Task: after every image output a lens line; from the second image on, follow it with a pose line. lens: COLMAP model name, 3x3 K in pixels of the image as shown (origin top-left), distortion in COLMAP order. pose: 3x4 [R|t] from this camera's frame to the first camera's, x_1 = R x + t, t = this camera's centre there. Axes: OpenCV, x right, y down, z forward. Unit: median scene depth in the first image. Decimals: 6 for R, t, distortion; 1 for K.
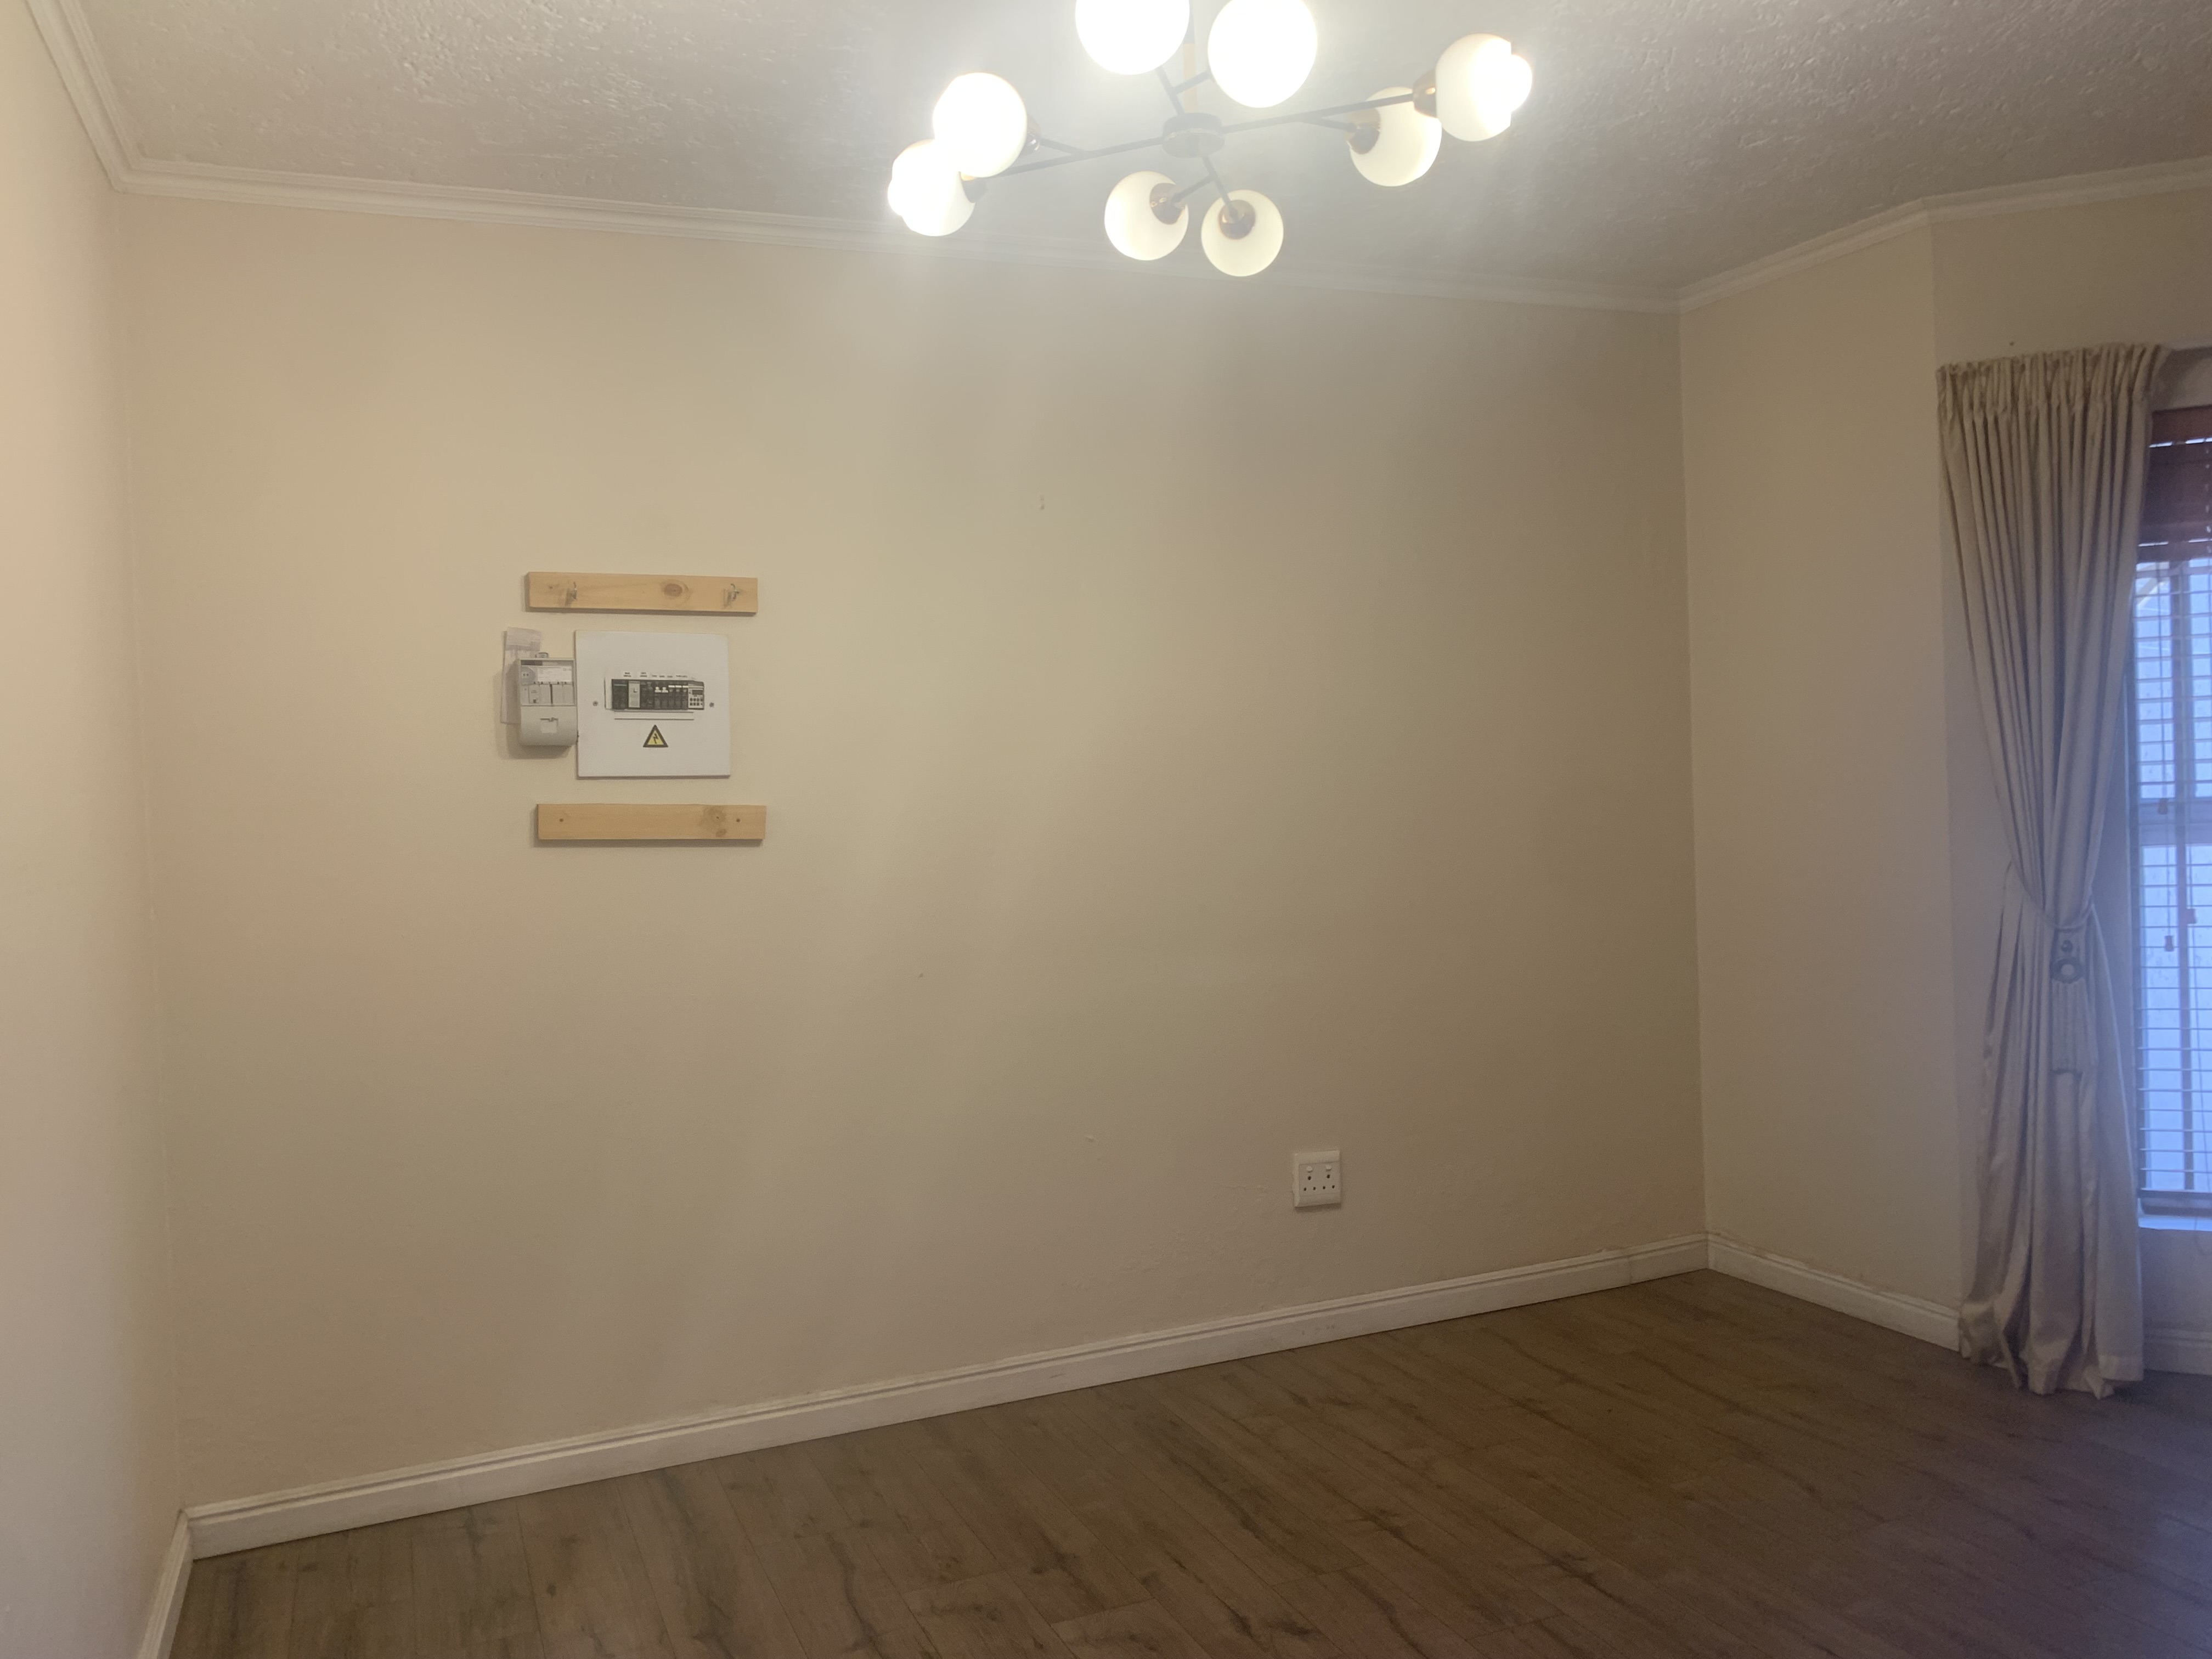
lens RADIAL K [[1706.9, 0, 1093.3], [0, 1706.9, 843.2], [0, 0, 1]] dist [0.038966, 0.007985]
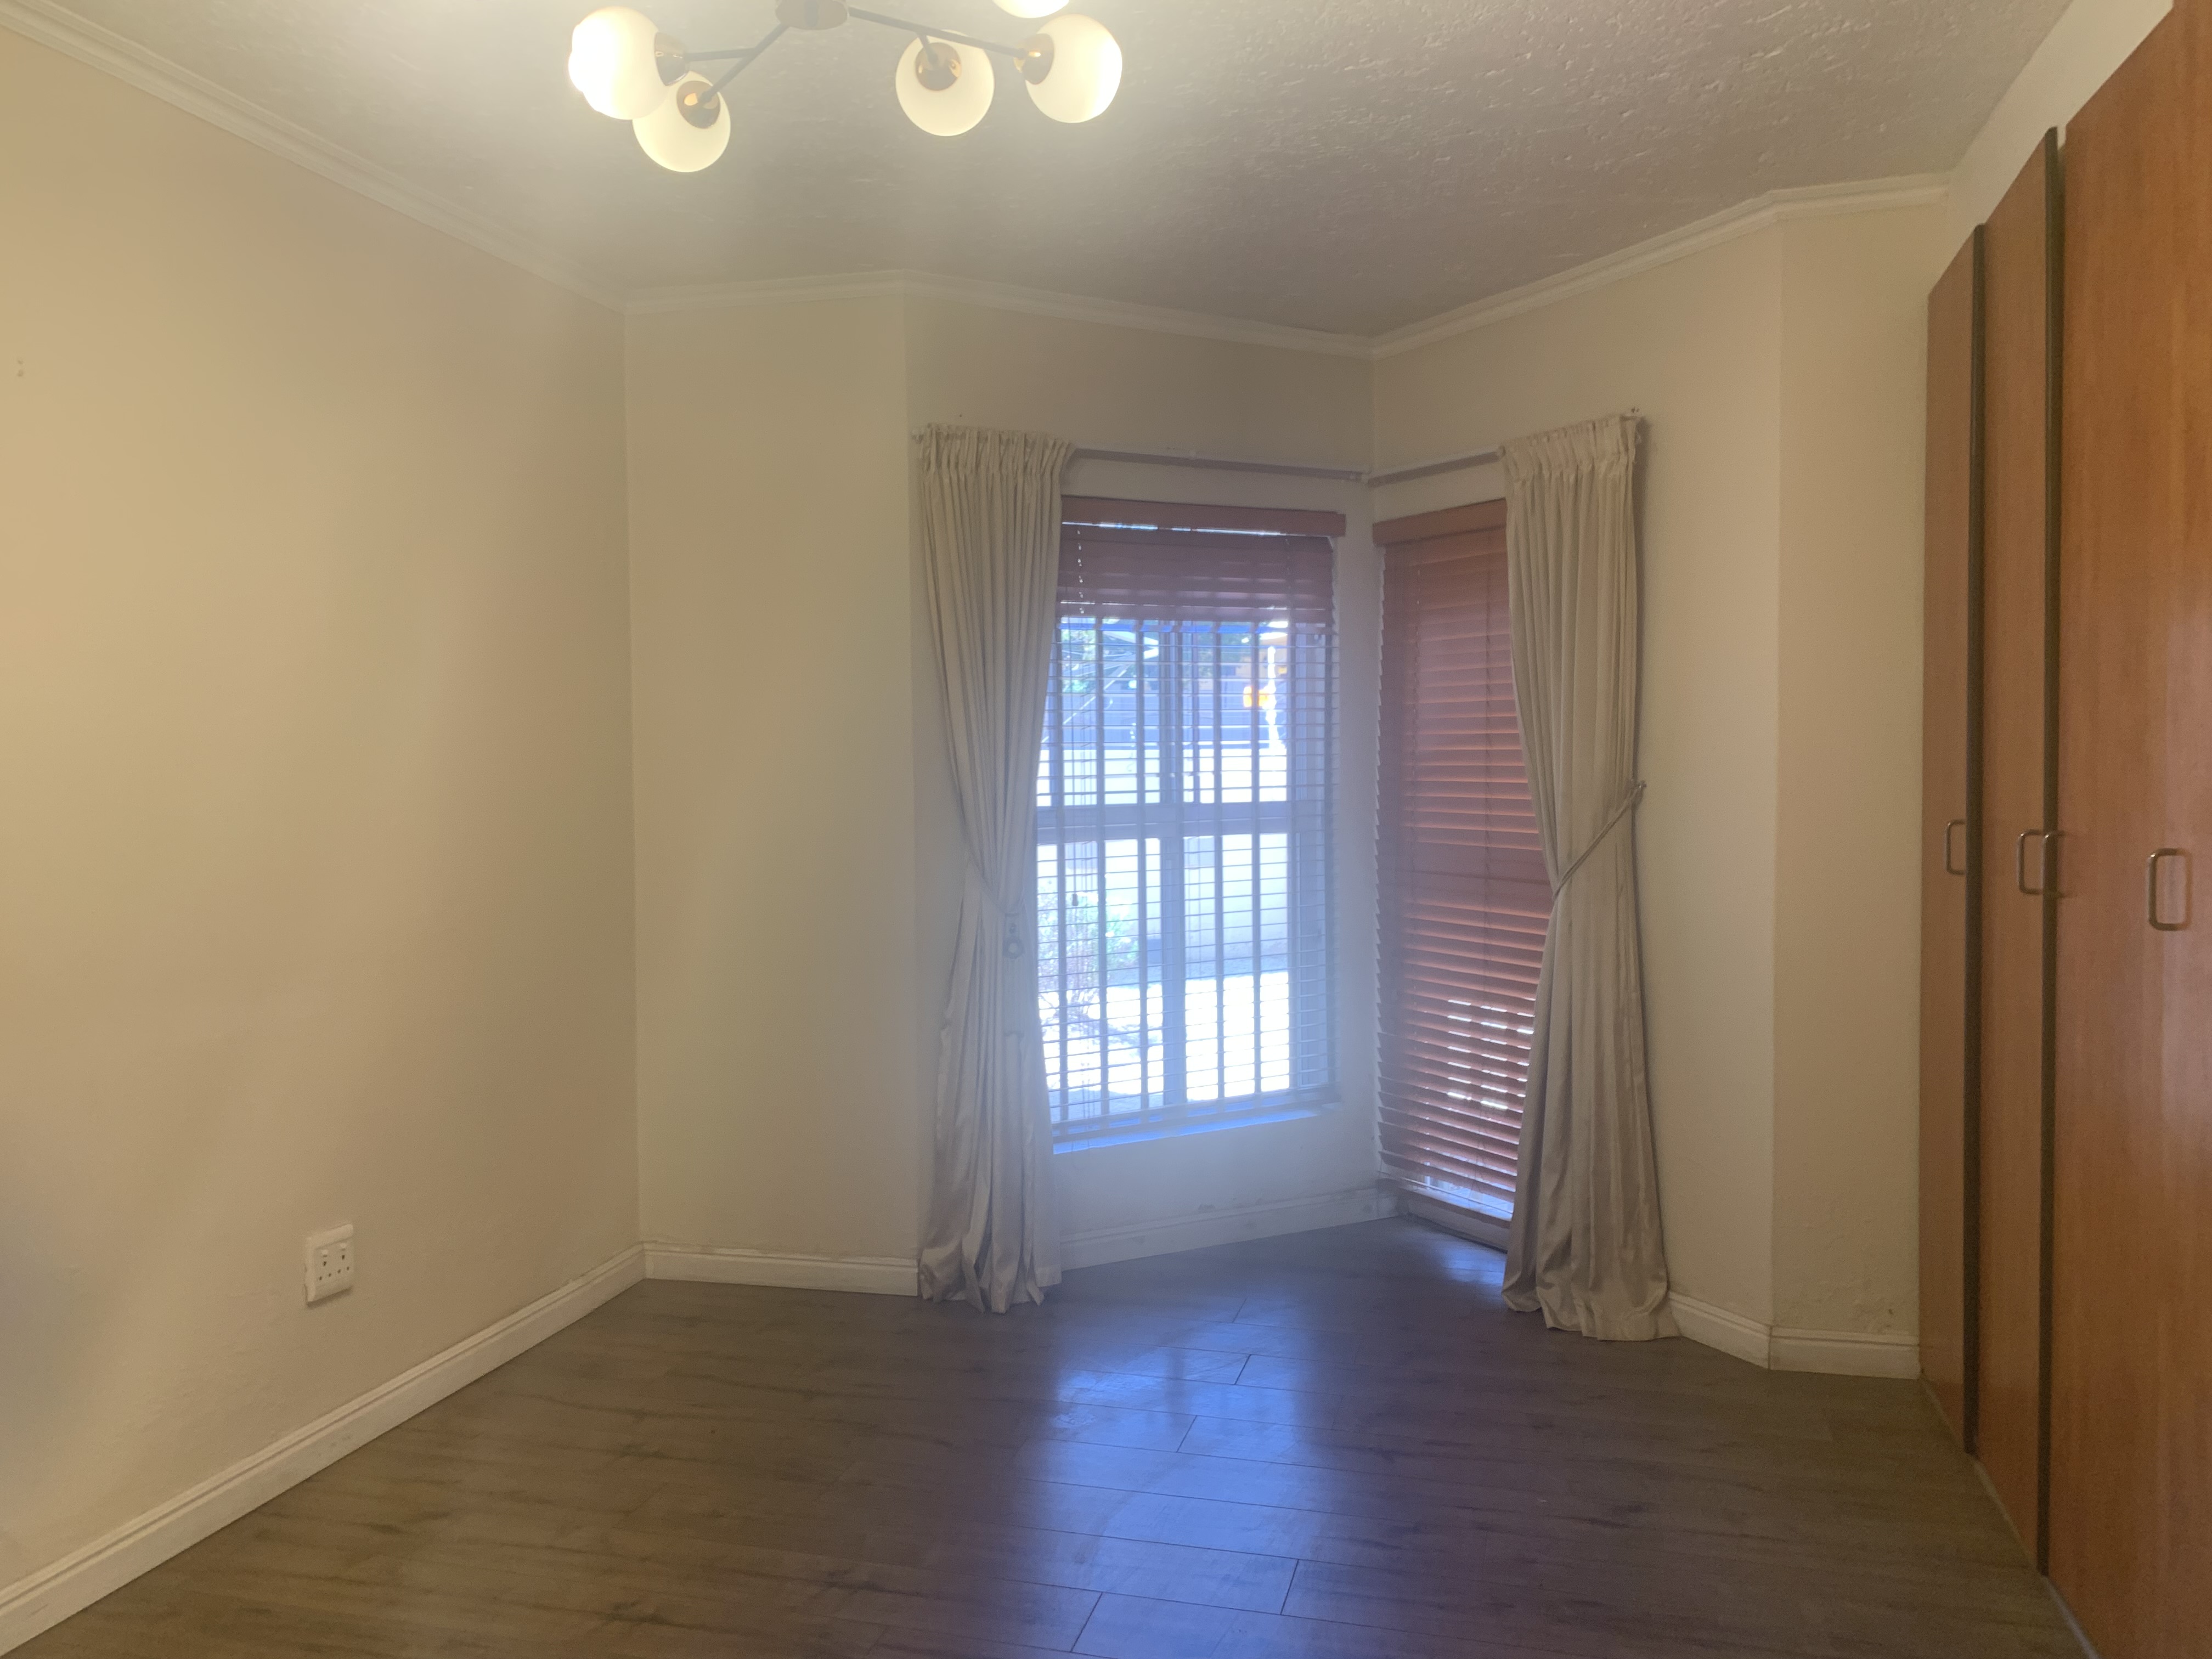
lens RADIAL K [[1692.0, 0, 1106.0], [0, 1692.0, 829.5], [0, 0, 1]] dist [0.030625, -0.000599]
pose [[0.641738, -0.004165, 0.766913, -0.287211], [0.020253, 0.999729, -0.011517, 0.005174], [-0.766657, 0.022923, 0.641648, 0.201246]]
